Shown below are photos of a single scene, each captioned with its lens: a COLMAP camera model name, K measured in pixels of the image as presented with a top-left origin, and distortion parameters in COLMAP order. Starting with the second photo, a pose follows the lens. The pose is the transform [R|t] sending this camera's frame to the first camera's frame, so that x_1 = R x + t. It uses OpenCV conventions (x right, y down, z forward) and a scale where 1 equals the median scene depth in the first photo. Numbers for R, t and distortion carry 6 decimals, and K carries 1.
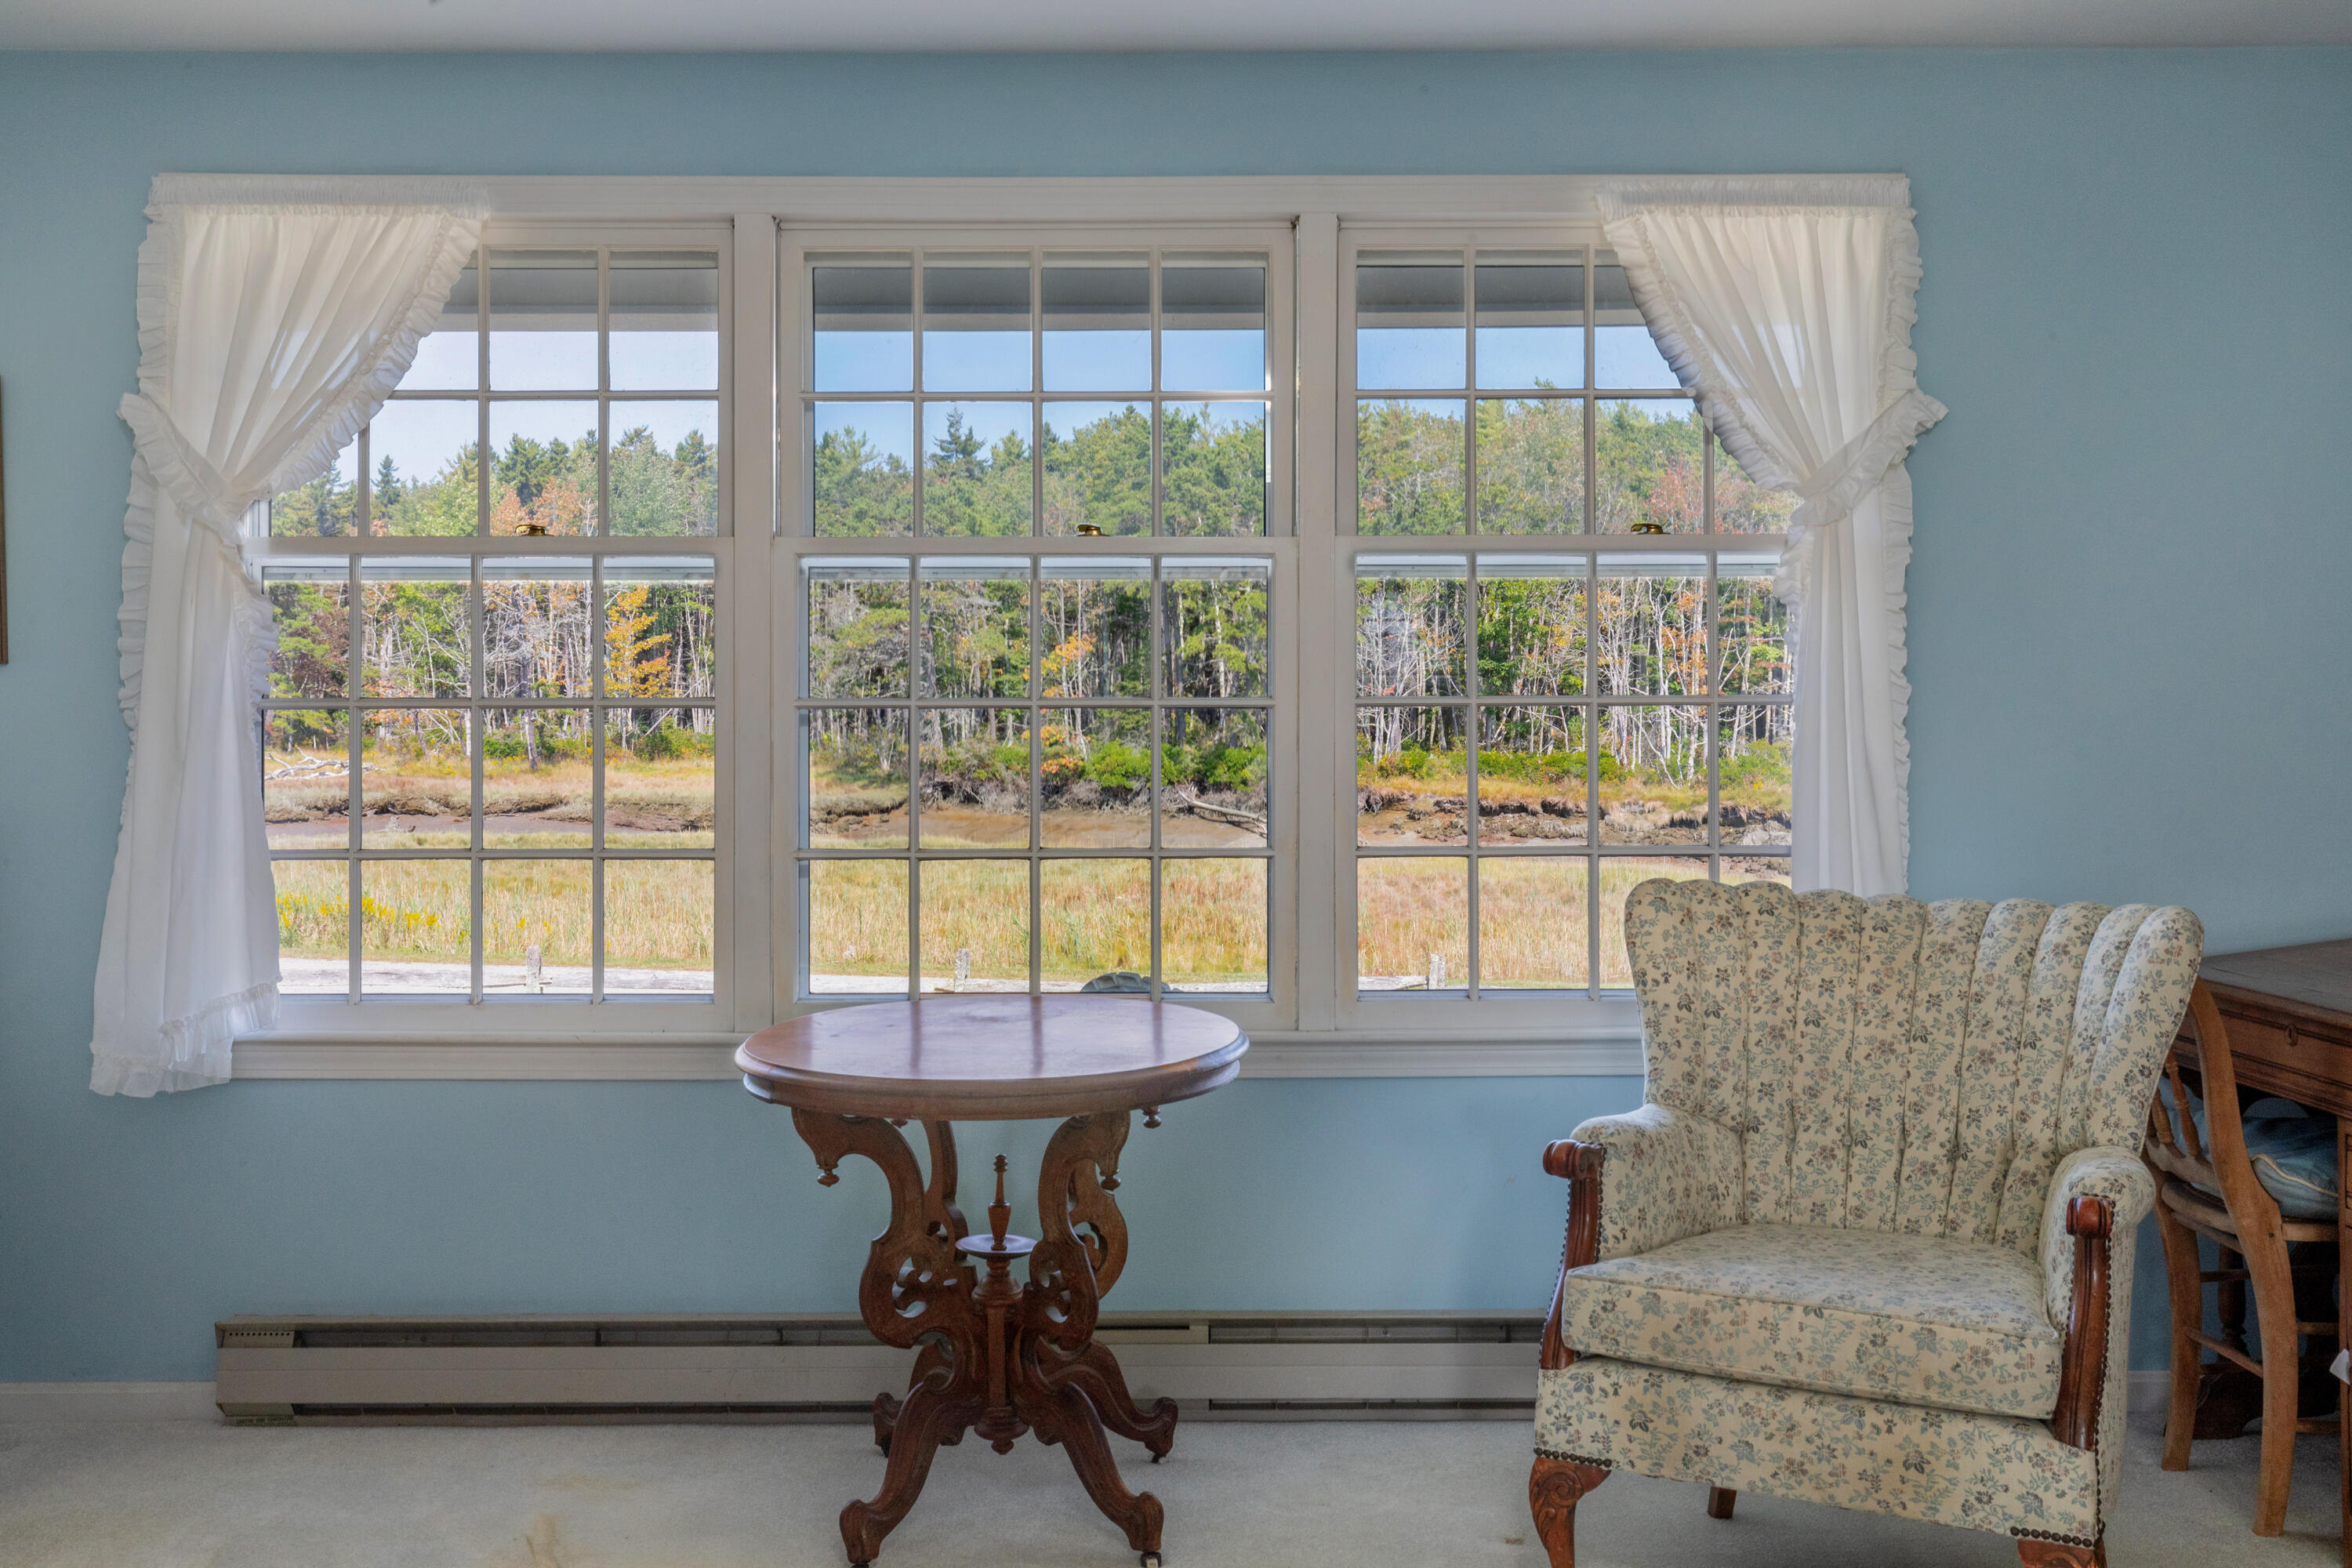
lens RADIAL K [[2301.6, 0, 1183.6], [0, 2301.6, 727.7], [0, 0, 1]] dist [0.000142, 0.008432]
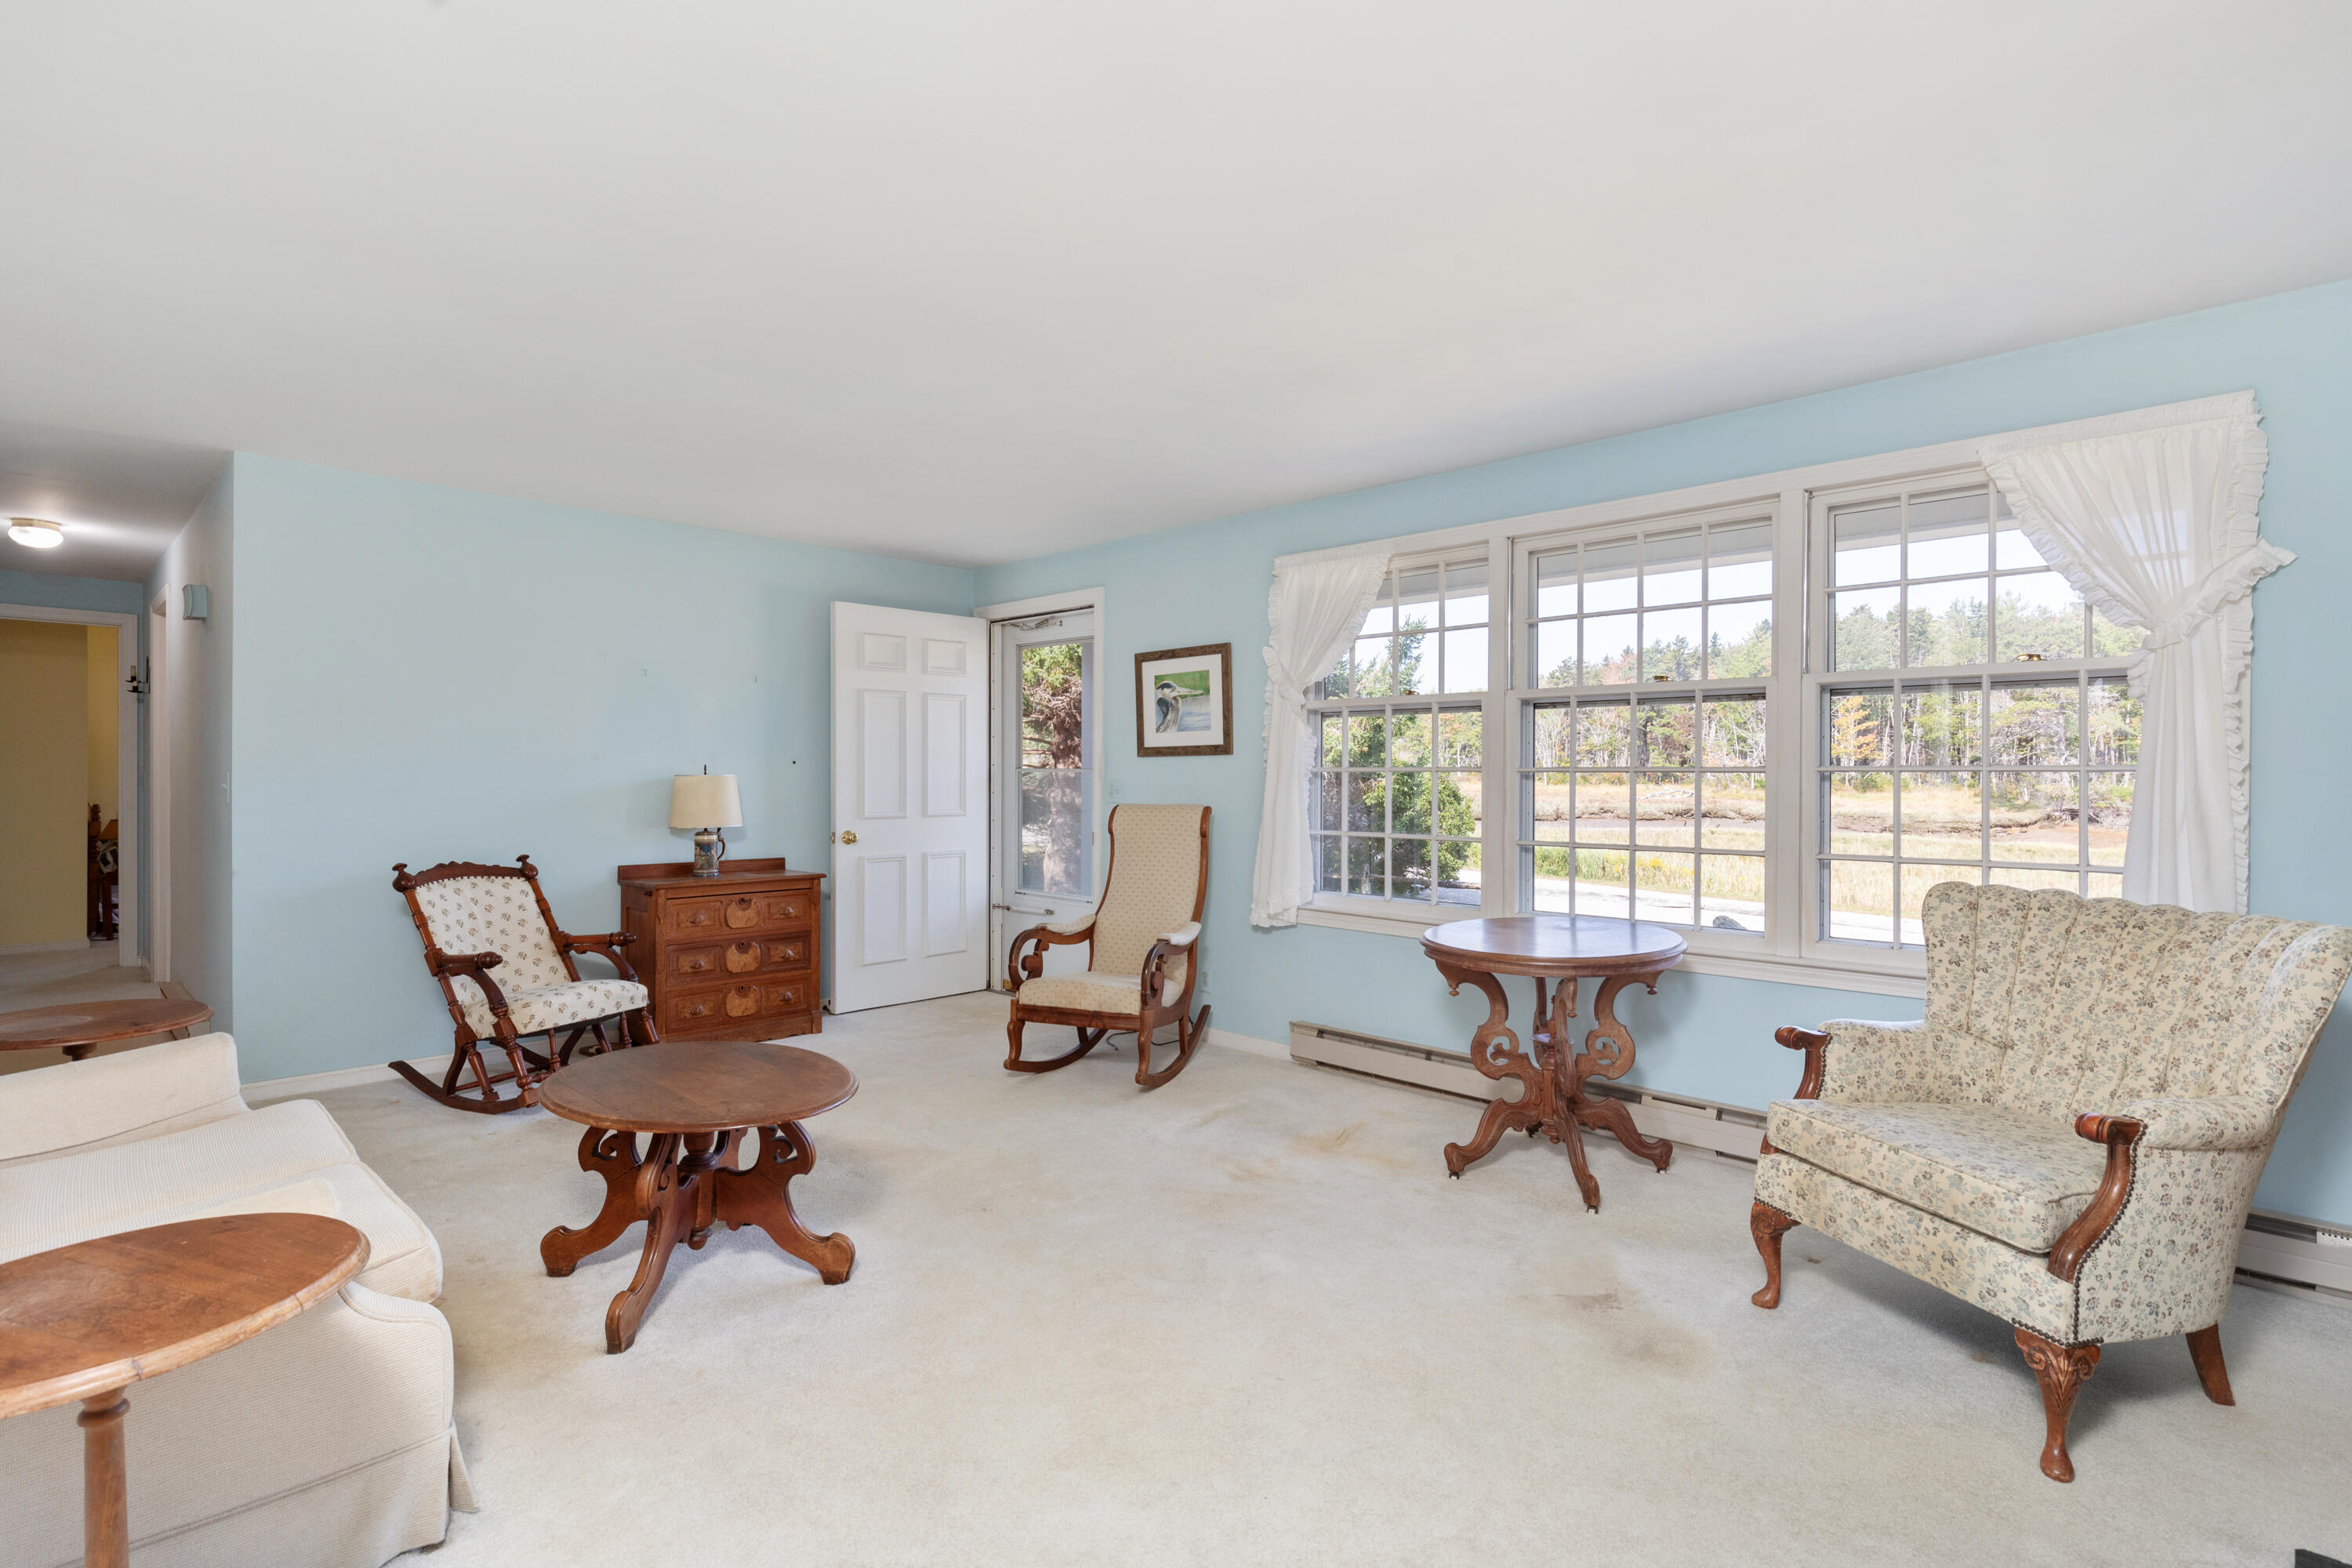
lens RADIAL K [[1142.4, 0, 1168.4], [0, 1142.4, 775.9], [0, 0, 1]] dist [-0.000507, -0.000765]
pose [[0.700352, 0.005423, -0.713777, 0.401310], [-0.003221, 0.999985, 0.004437, -0.009877], [0.713791, -0.000809, 0.700359, 0.058510]]
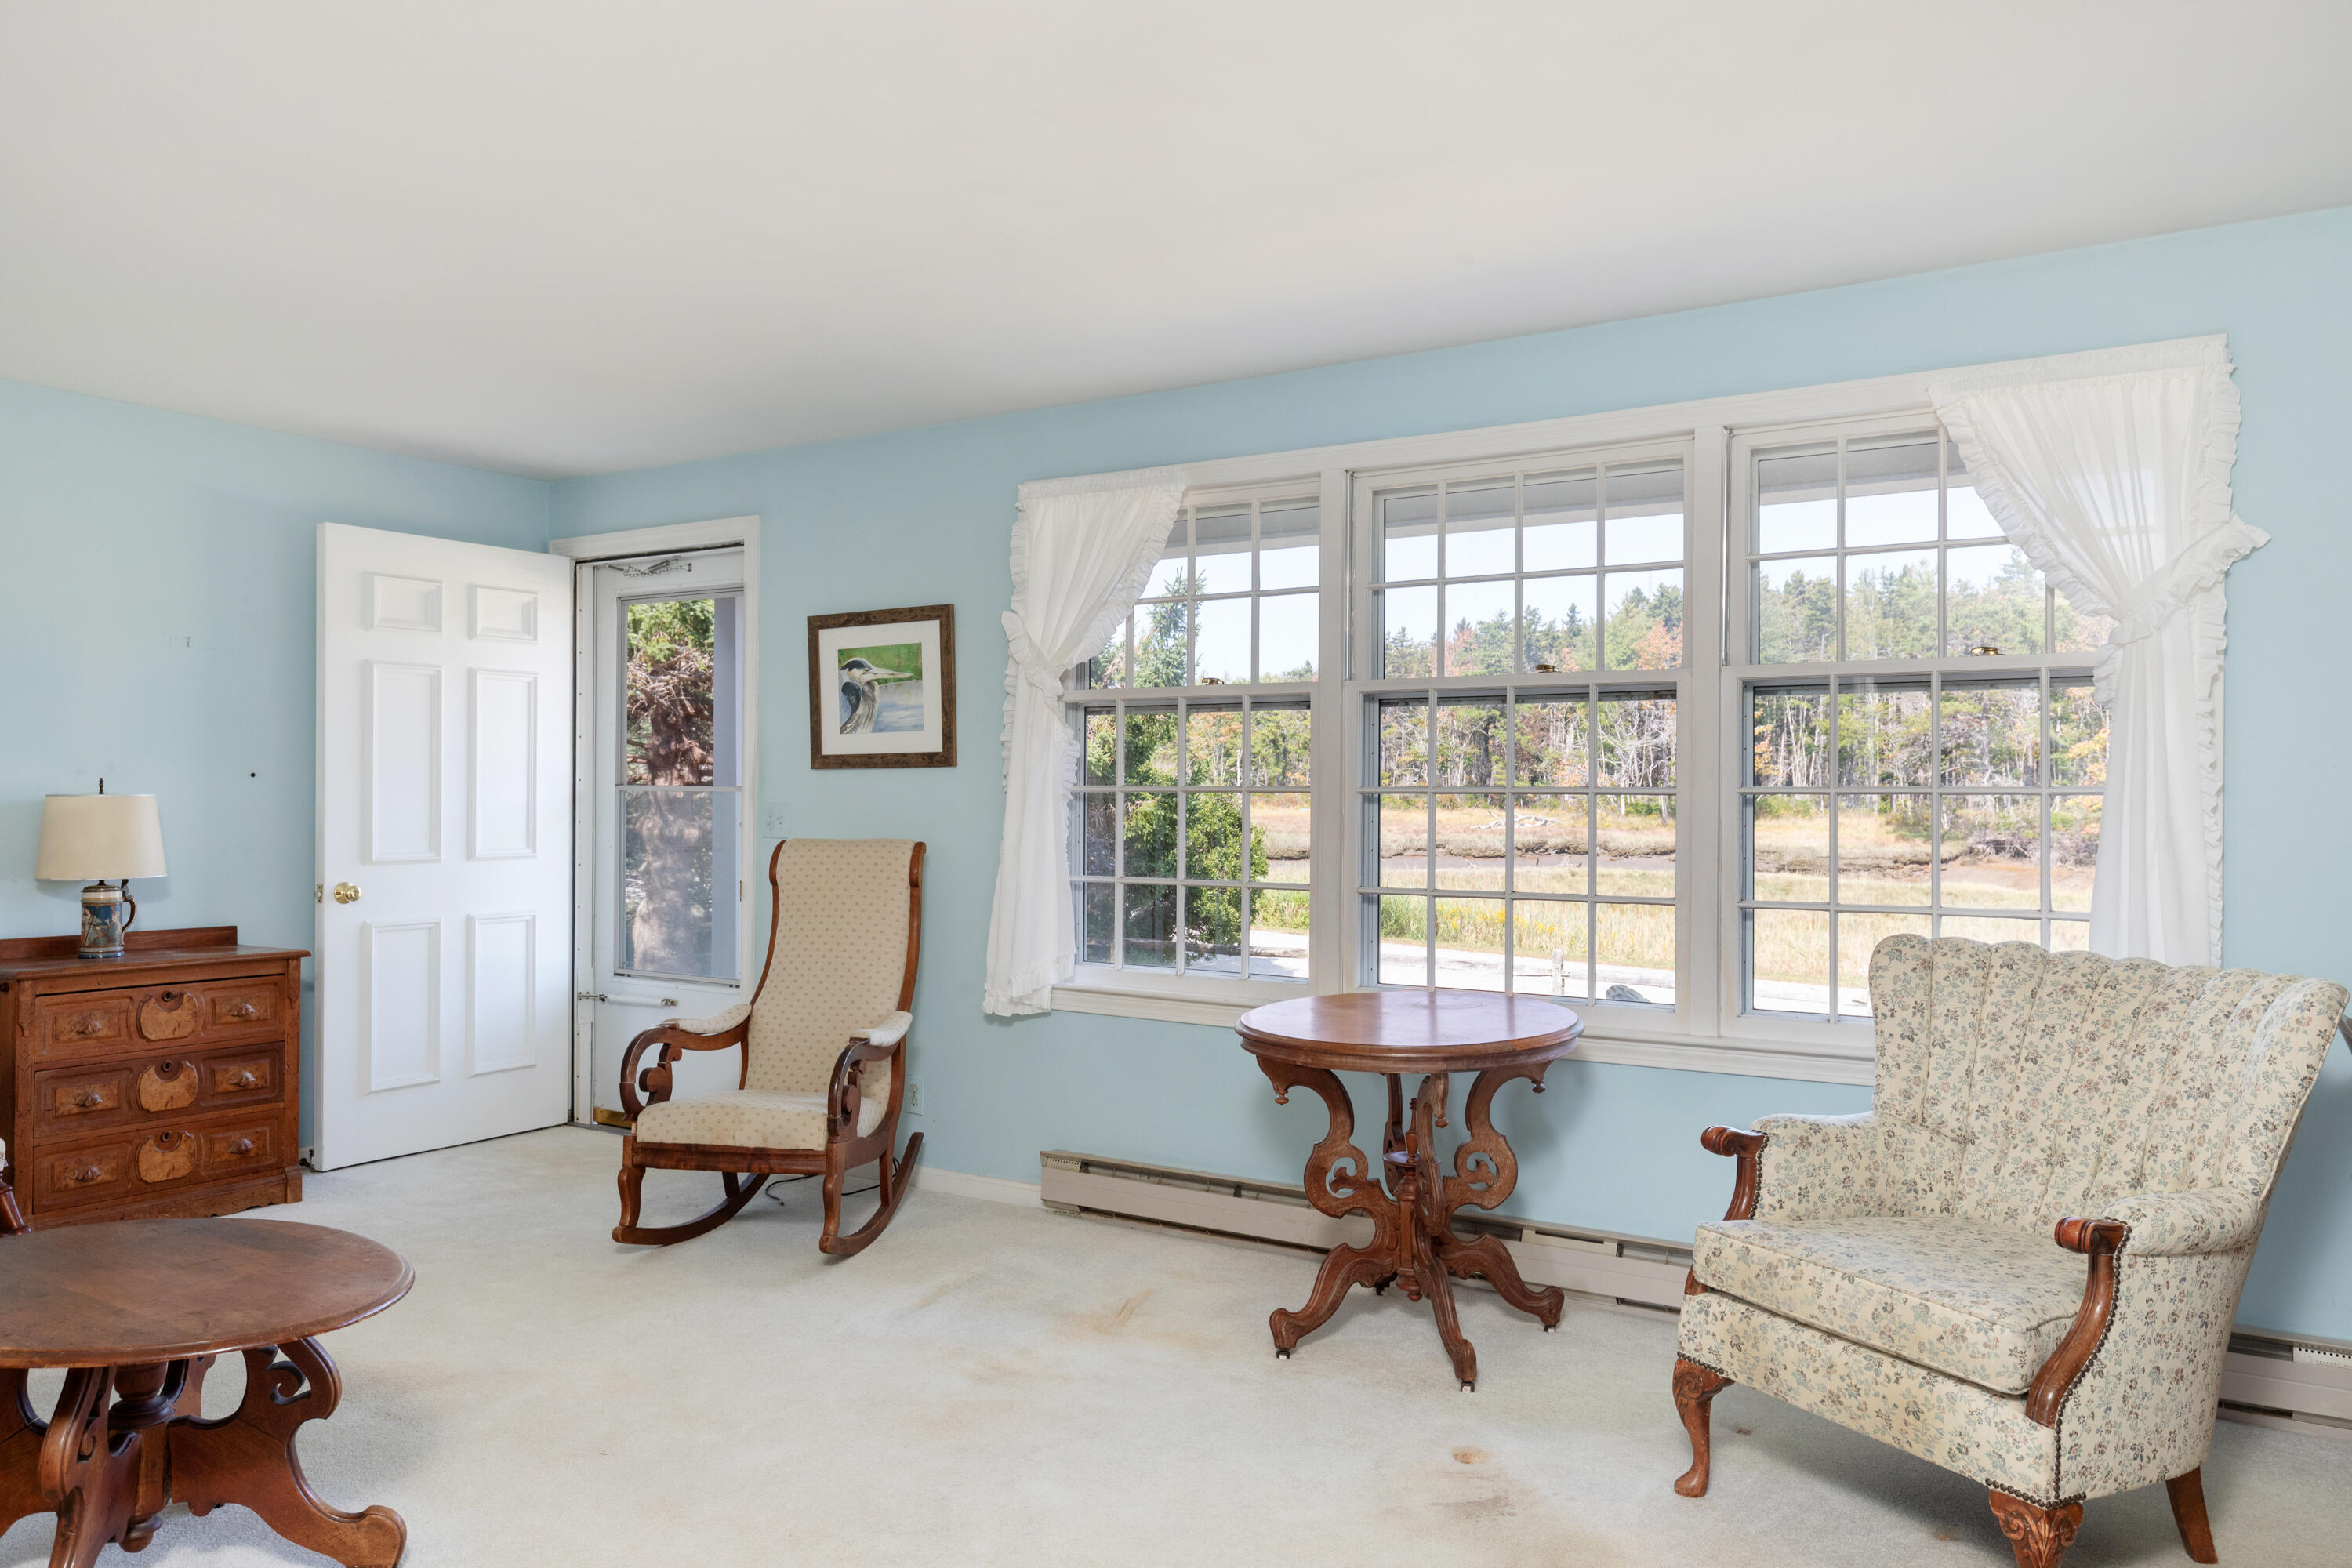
lens RADIAL K [[1667.3, 0, 1176.0], [0, 1667.3, 784.0], [0, 0, 1]] dist [-0.001202, -0.003918]
pose [[0.835161, 0.002557, -0.550000, 0.385154], [-0.005624, 0.999977, -0.003892, -0.011079], [0.549977, 0.006344, 0.835156, 0.021243]]
